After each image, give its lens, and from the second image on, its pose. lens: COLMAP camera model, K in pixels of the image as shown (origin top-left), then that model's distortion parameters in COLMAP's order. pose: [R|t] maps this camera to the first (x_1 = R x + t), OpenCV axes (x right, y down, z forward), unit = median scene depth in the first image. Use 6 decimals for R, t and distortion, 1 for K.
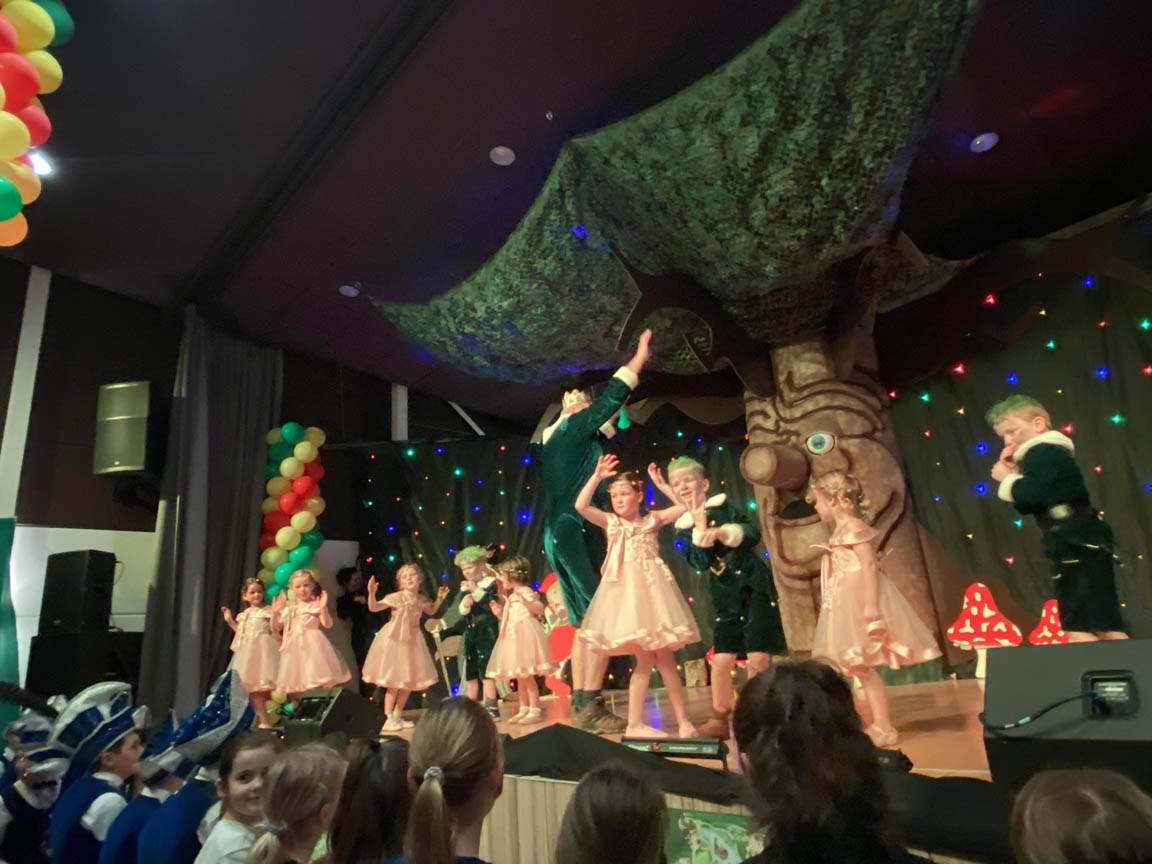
lens RADIAL K [[703.7, 0, 581.2], [0, 703.7, 443.3], [0, 0, 1]] dist [0.029816, -0.019999]
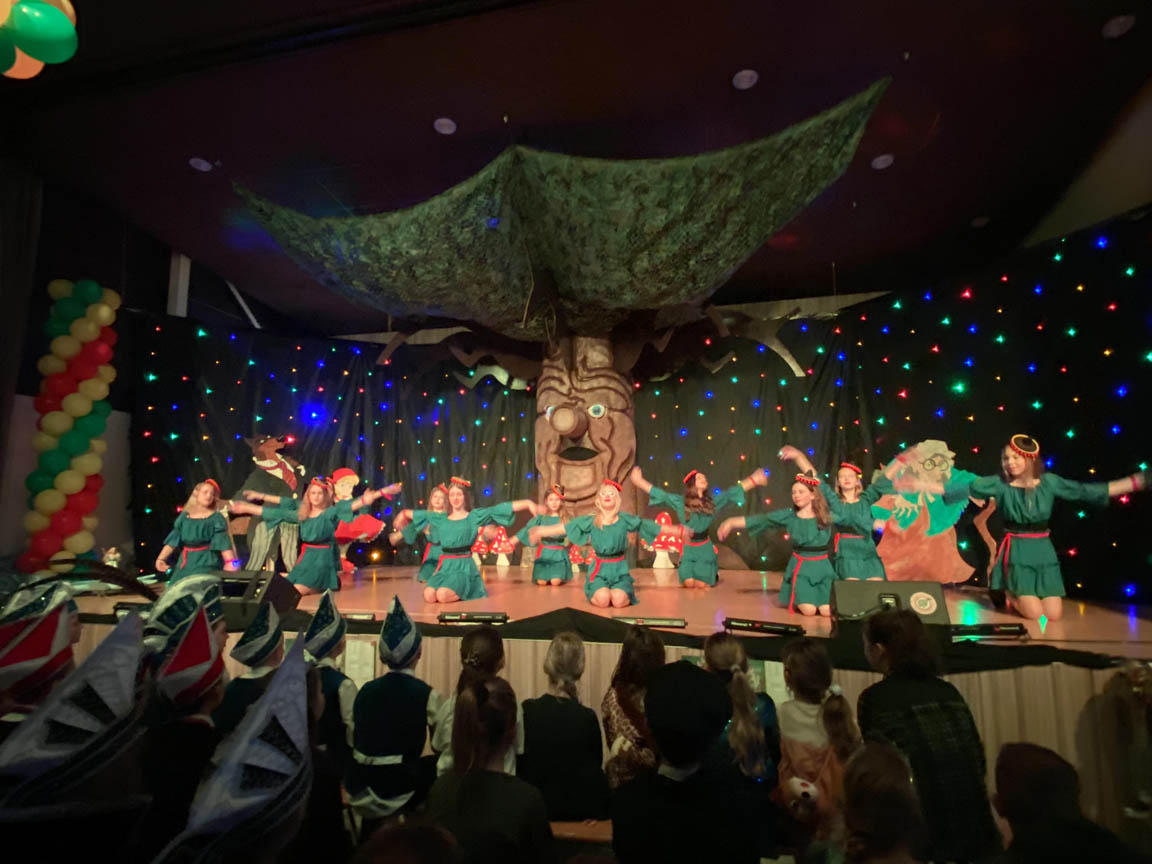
lens RADIAL K [[595.4, 0, 580.2], [0, 595.4, 436.4], [0, 0, 1]] dist [0.005826, -0.007004]
pose [[0.824120, 0.141744, 0.548393, -0.366352], [-0.215112, 0.973967, 0.071526, -0.029874], [-0.523978, -0.176912, 0.833156, -0.011956]]
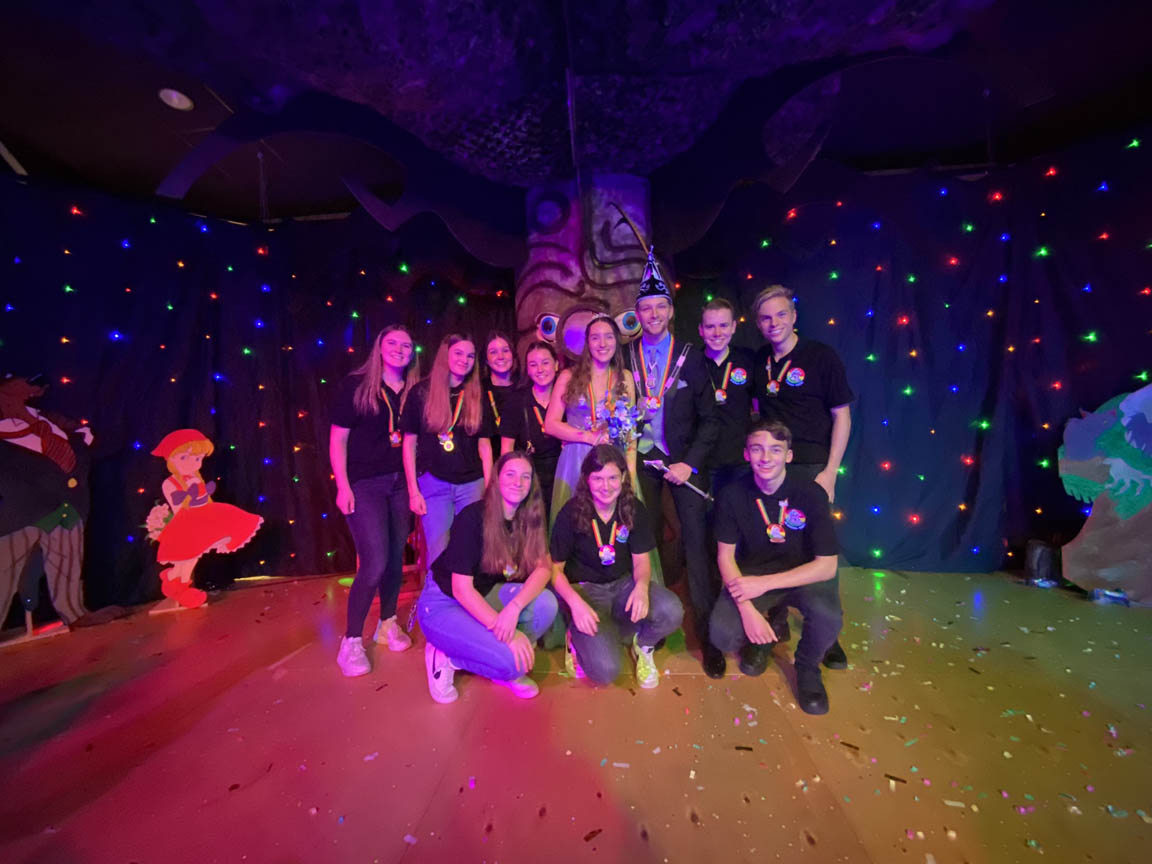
lens RADIAL K [[463.2, 0, 570.2], [0, 463.2, 440.7], [0, 0, 1]] dist [0.006601, -0.006505]
pose [[0.751505, 0.043782, 0.658273, -0.070930], [-0.216929, 0.958711, 0.183889, 0.049720], [-0.623042, -0.280992, 0.729974, 0.624210]]
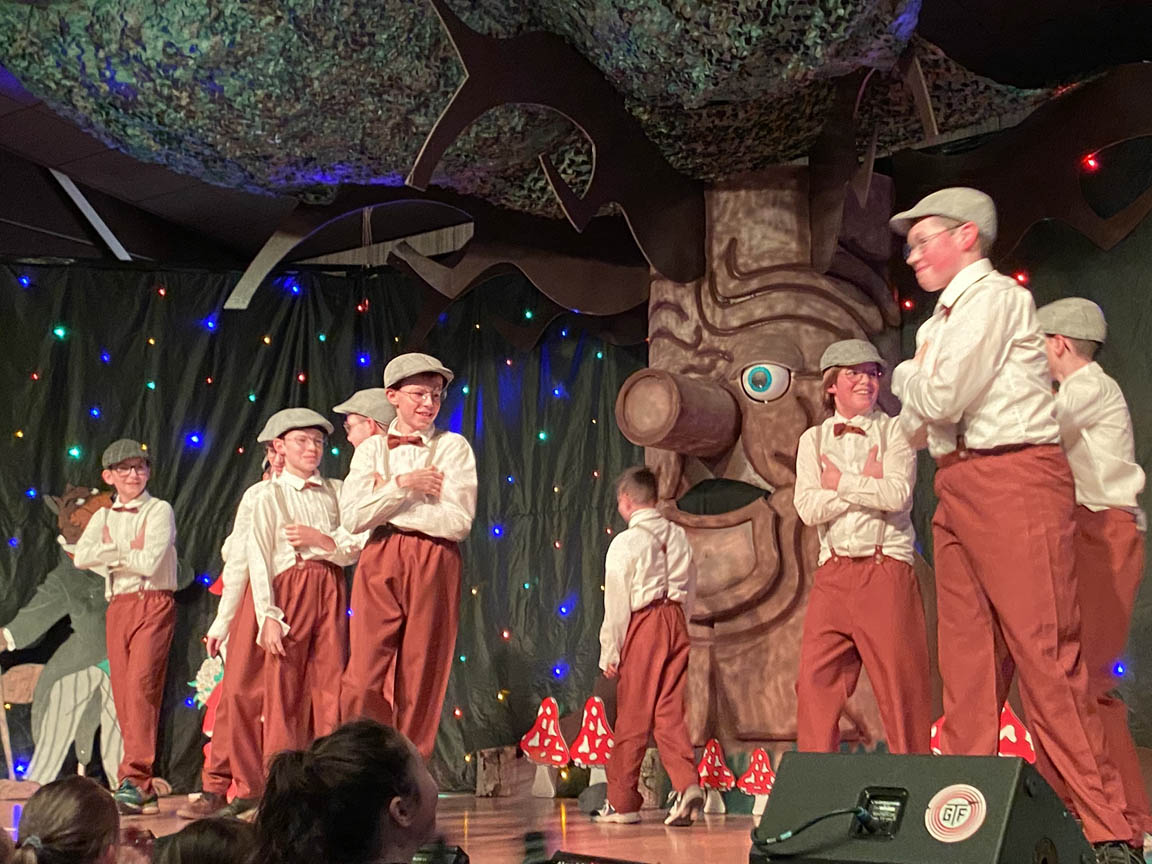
lens RADIAL K [[1642.8, 0, 582.5], [0, 1642.8, 415.8], [0, 0, 1]] dist [0.033338, 0.000000]
pose [[0.981060, 0.111327, 0.158519, 0.001288], [-0.126592, 0.987893, 0.089672, -0.071561], [-0.146617, -0.108041, 0.983275, -0.238382]]
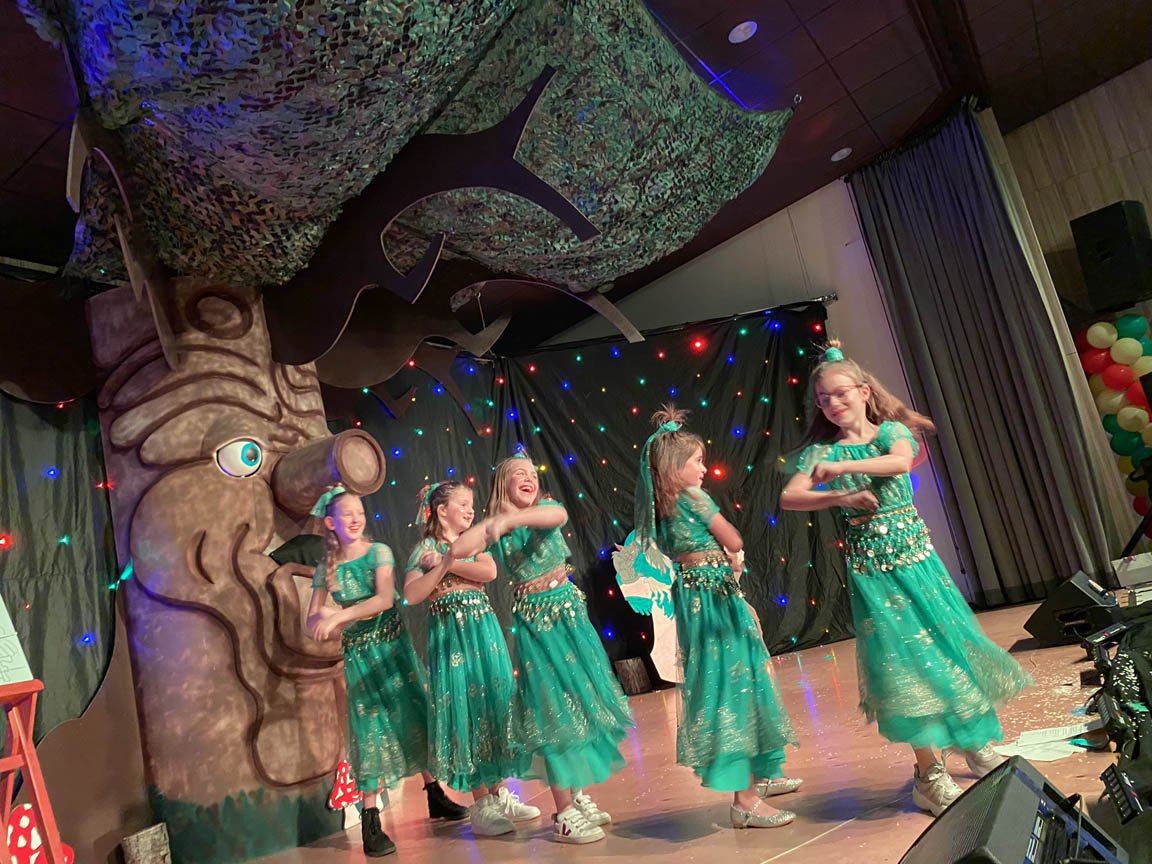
lens RADIAL K [[910.1, 0, 568.1], [0, 910.1, 436.4], [0, 0, 1]] dist [0.018747, -0.021055]
pose [[-0.246877, 0.309445, 0.918311, -0.550038], [-0.028211, 0.944947, -0.326005, 0.267328], [-0.968636, -0.106390, -0.224556, 1.003345]]
